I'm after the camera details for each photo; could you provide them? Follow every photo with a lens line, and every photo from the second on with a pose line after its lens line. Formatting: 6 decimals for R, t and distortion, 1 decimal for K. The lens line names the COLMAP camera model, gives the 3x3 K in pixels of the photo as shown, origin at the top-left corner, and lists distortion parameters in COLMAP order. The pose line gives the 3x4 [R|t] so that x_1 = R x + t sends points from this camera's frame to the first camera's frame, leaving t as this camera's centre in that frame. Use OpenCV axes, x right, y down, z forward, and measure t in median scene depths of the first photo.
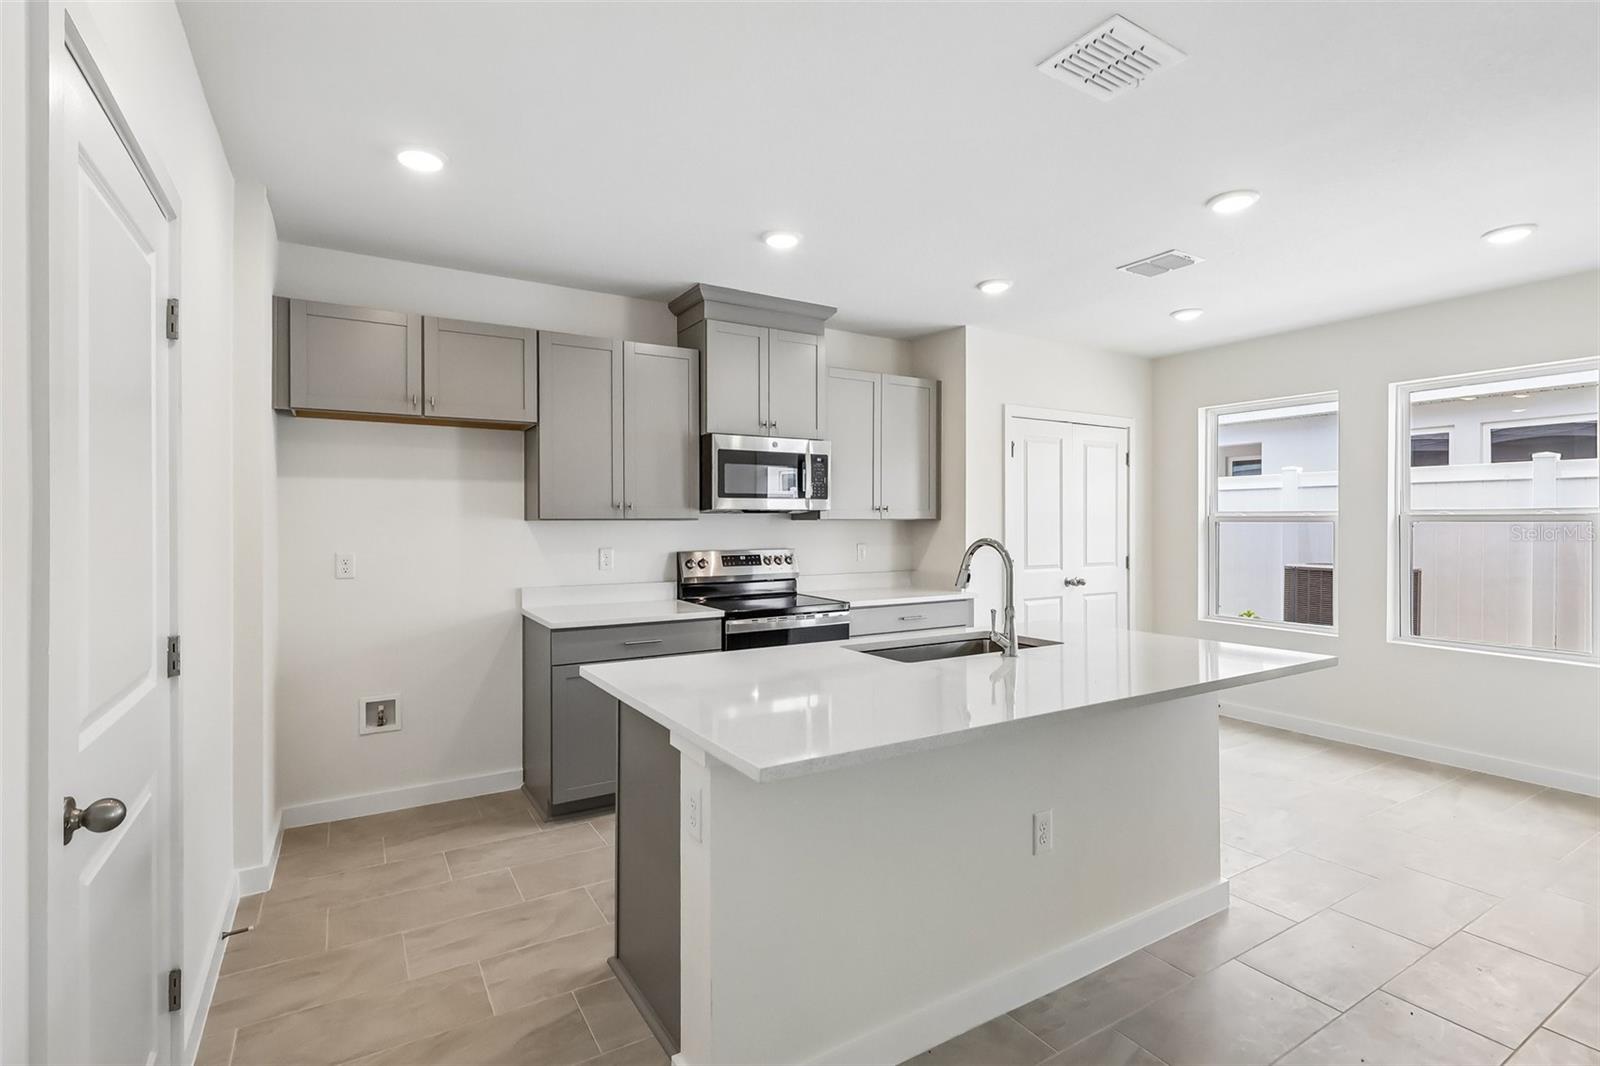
lens RADIAL K [[742.7, 0, 798.5], [0, 742.7, 529.0], [0, 0, 1]] dist [-0.000311, 0.000099]
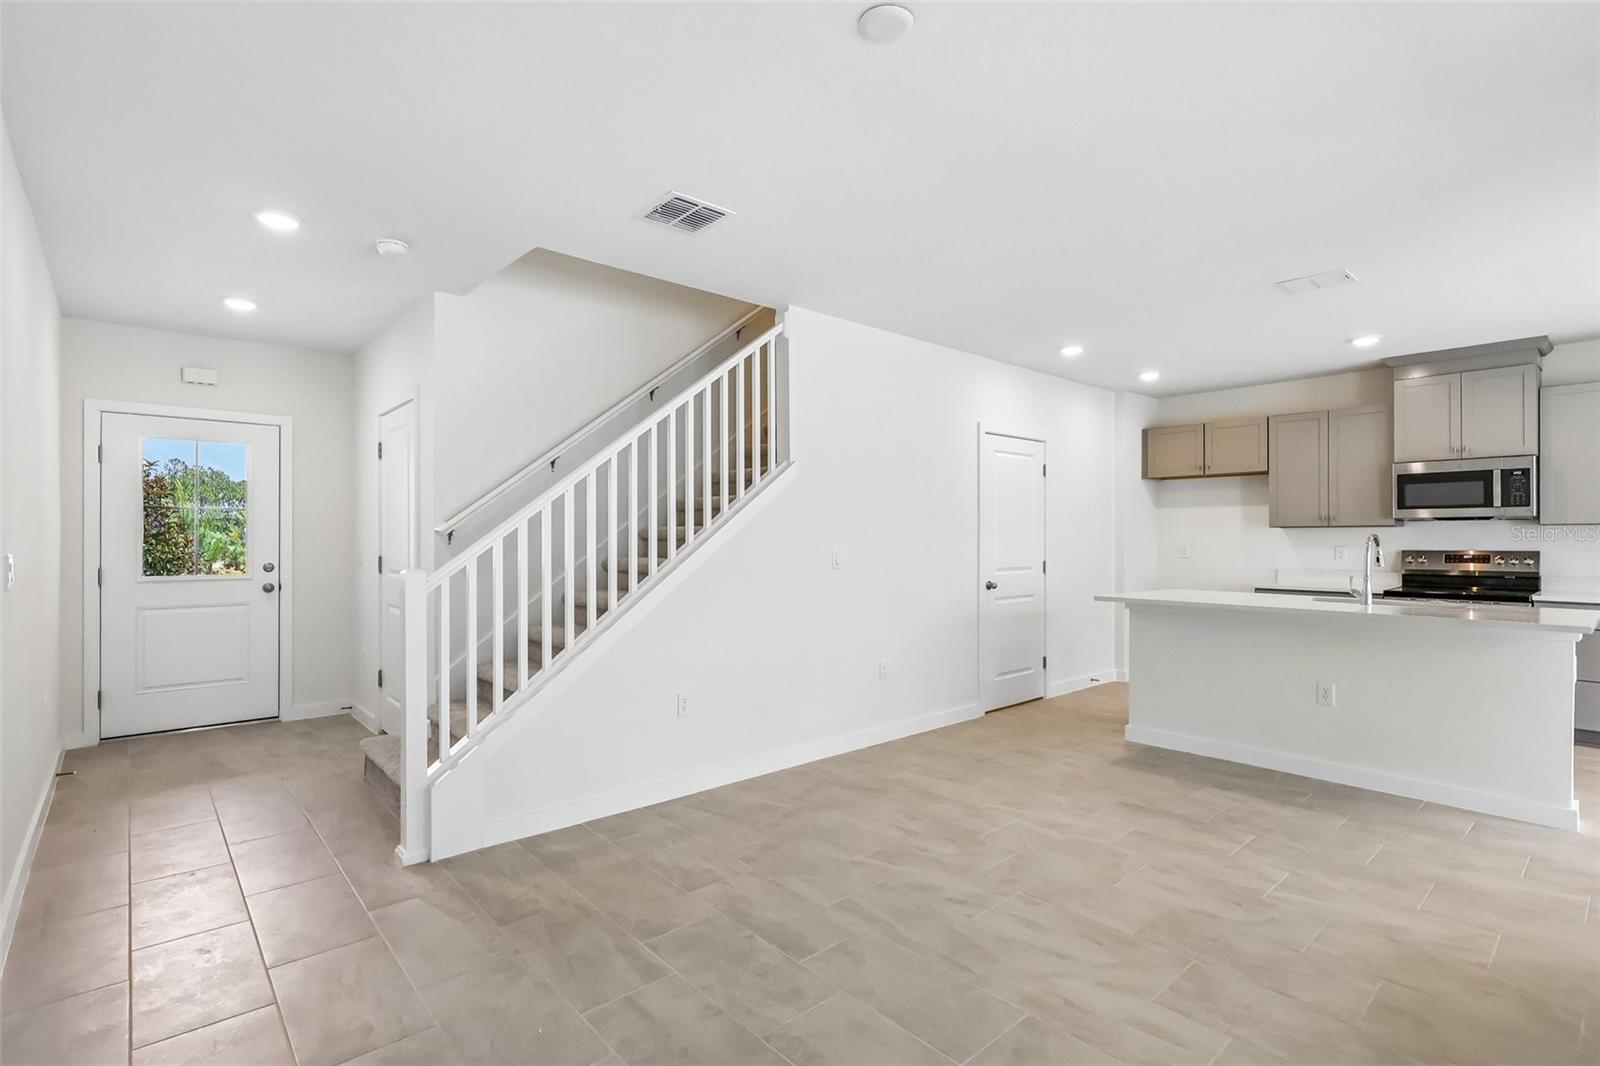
lens RADIAL K [[742.7, 0, 798.5], [0, 742.7, 529.0], [0, 0, 1]] dist [-0.000311, 0.000099]
pose [[0.184342, -0.008050, -0.982829, 1.065010], [-0.003842, 0.999953, -0.008911, 0.009802], [0.982855, 0.005418, 0.184303, -0.352881]]
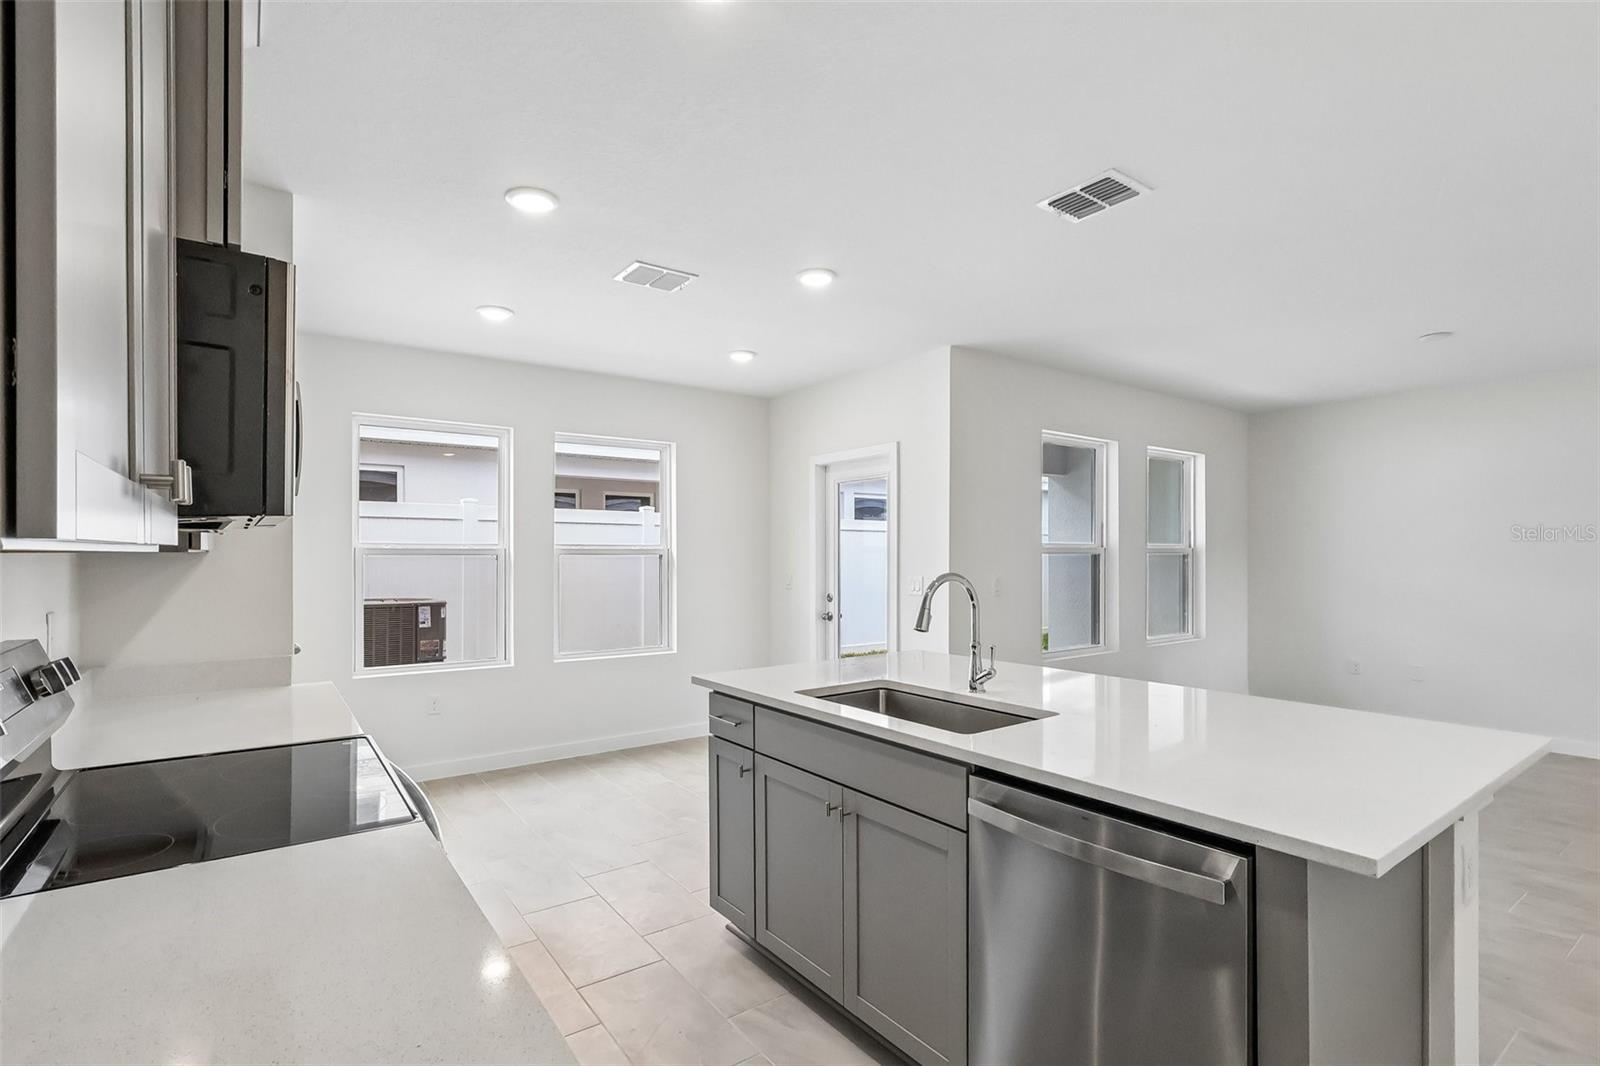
lens RADIAL K [[754.0, 0, 799.2], [0, 754.0, 558.2], [0, 0, 1]] dist [-0.000498, 0.000156]
pose [[-0.083203, -0.002698, 0.996529, -0.419813], [0.003700, 0.999989, 0.003016, -0.009170], [-0.996526, 0.003938, -0.083192, 0.810959]]
